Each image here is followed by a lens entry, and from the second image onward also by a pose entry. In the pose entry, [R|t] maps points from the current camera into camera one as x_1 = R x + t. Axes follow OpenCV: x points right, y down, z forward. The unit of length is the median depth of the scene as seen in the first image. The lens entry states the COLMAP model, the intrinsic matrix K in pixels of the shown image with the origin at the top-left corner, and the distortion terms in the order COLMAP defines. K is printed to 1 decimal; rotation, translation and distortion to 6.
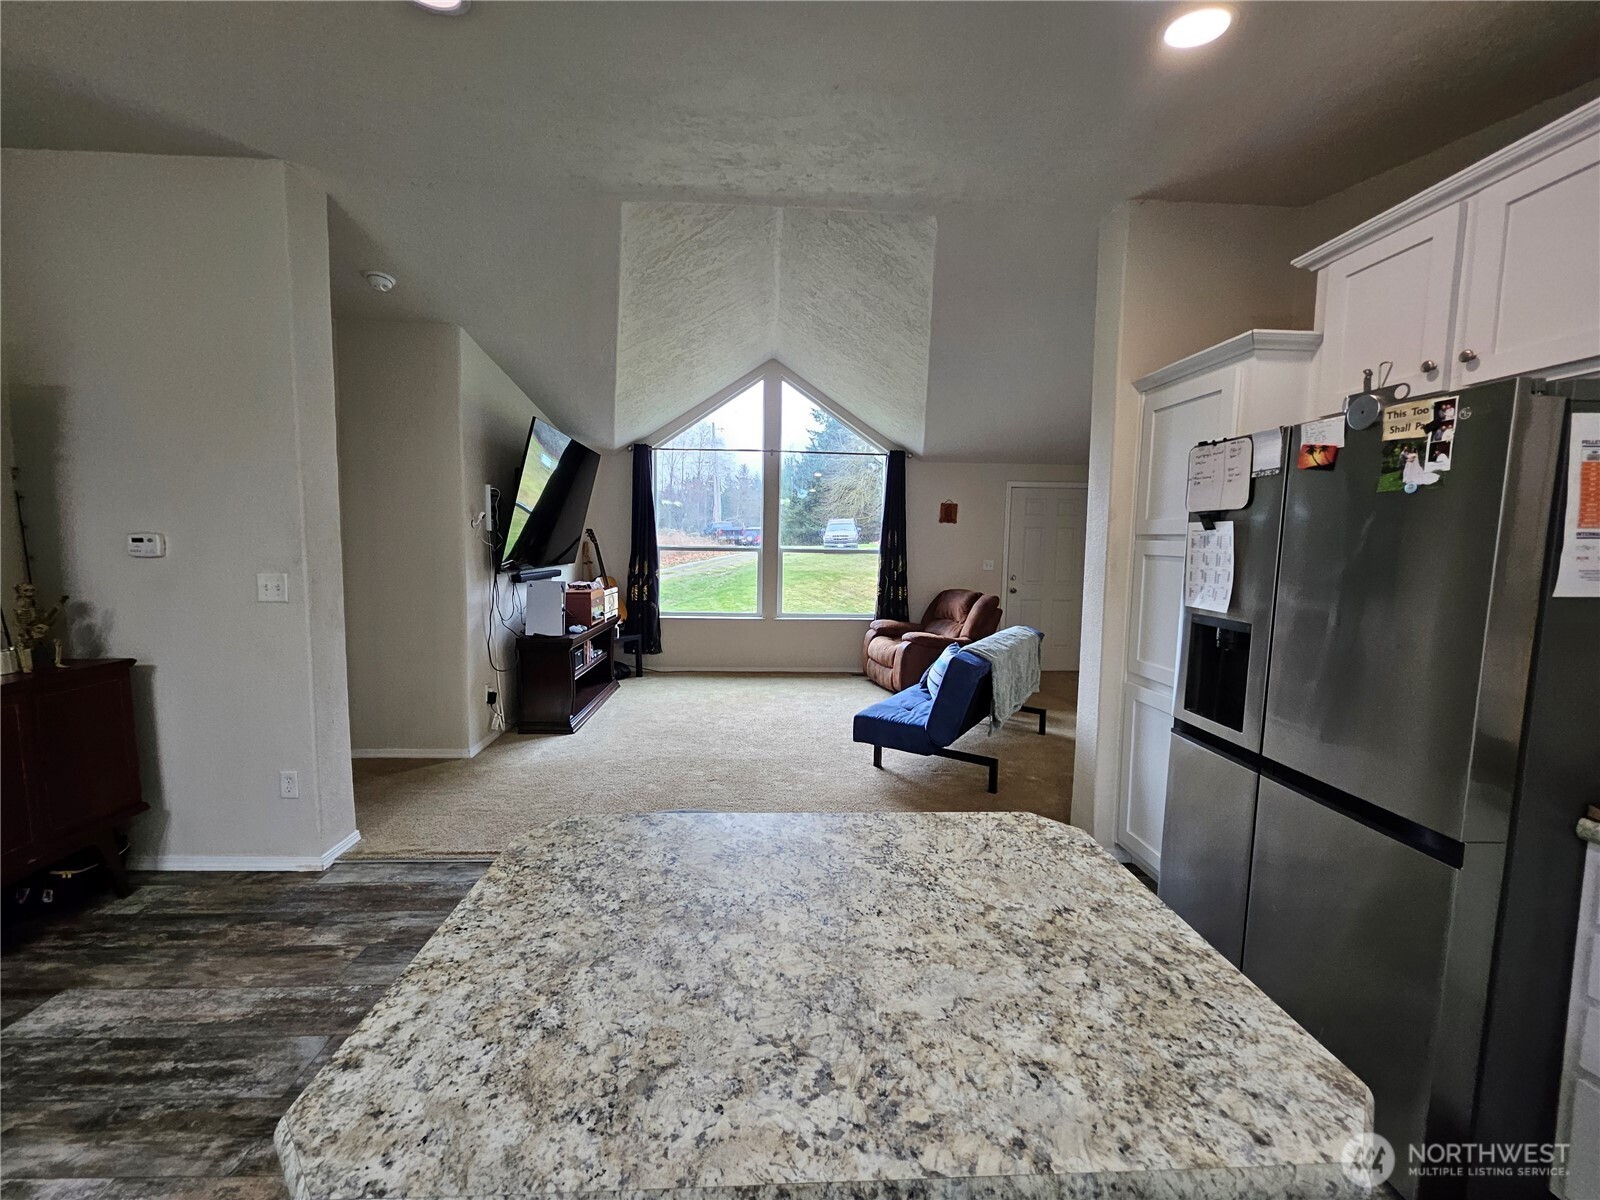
lens RADIAL K [[628.3, 0, 794.7], [0, 628.3, 588.5], [0, 0, 1]] dist [0.008963, -0.005768]
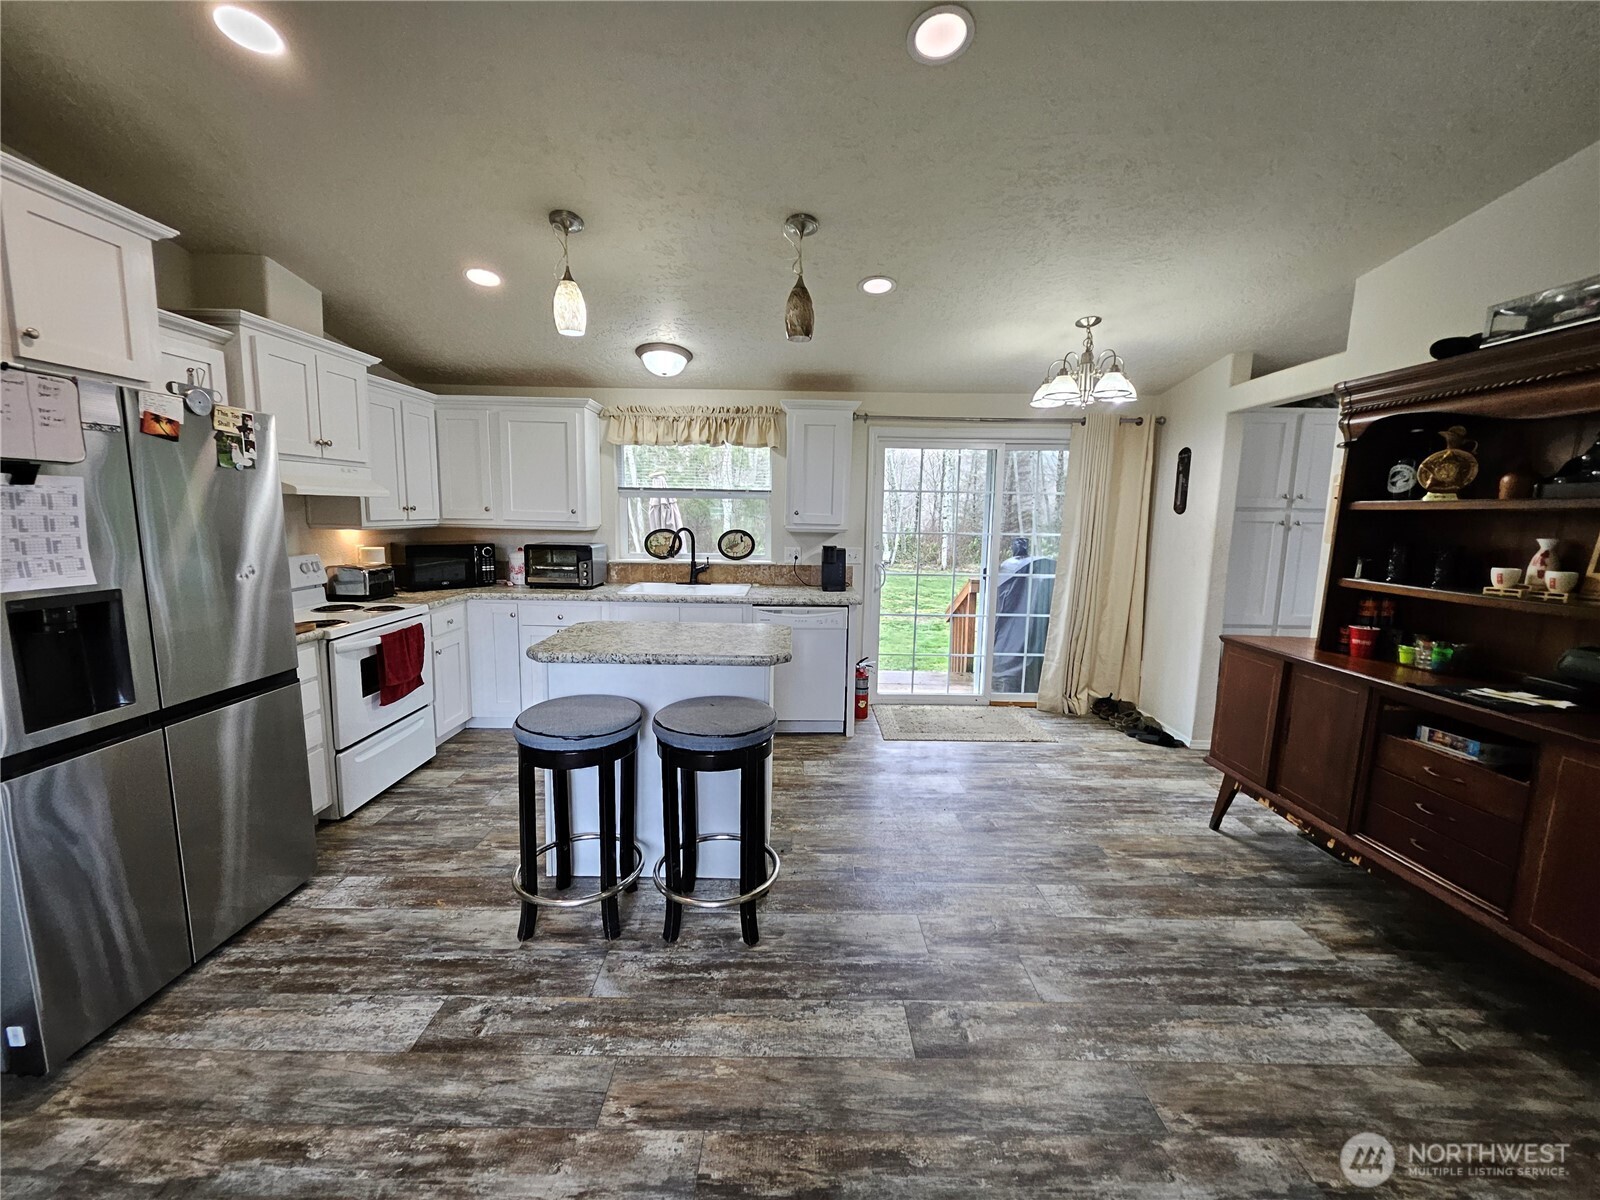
lens RADIAL K [[629.6, 0, 793.1], [0, 629.6, 594.4], [0, 0, 1]] dist [0.002879, -0.000139]
pose [[-0.997946, -0.038472, 0.051218, -0.352624], [-0.027020, 0.977763, 0.207964, -0.168296], [-0.058079, 0.206153, -0.976795, 1.964295]]
